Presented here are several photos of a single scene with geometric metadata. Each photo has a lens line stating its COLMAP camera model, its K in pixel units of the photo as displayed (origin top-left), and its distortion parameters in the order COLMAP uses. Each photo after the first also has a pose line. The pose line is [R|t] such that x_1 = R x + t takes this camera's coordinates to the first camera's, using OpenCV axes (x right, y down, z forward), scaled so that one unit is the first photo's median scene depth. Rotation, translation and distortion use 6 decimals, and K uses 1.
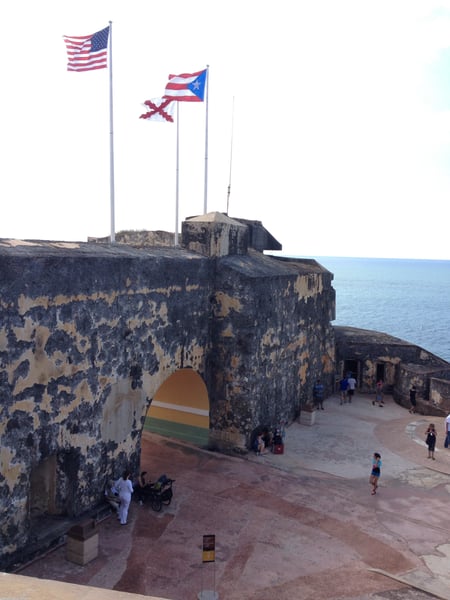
lens RADIAL K [[558.9, 0, 225.0], [0, 558.9, 300.0], [0, 0, 1]] dist [0.144916, -0.306668]
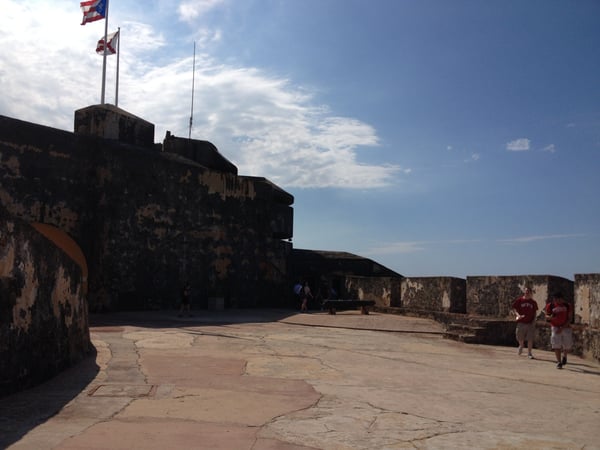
lens RADIAL K [[557.2, 0, 287.9], [0, 557.2, 238.6], [0, 0, 1]] dist [0.143127, -0.326436]
pose [[0.980209, -0.028179, -0.195948, 0.576497], [-0.006451, 0.984744, -0.173889, 0.320032], [0.197859, 0.171712, 0.965073, 0.012792]]
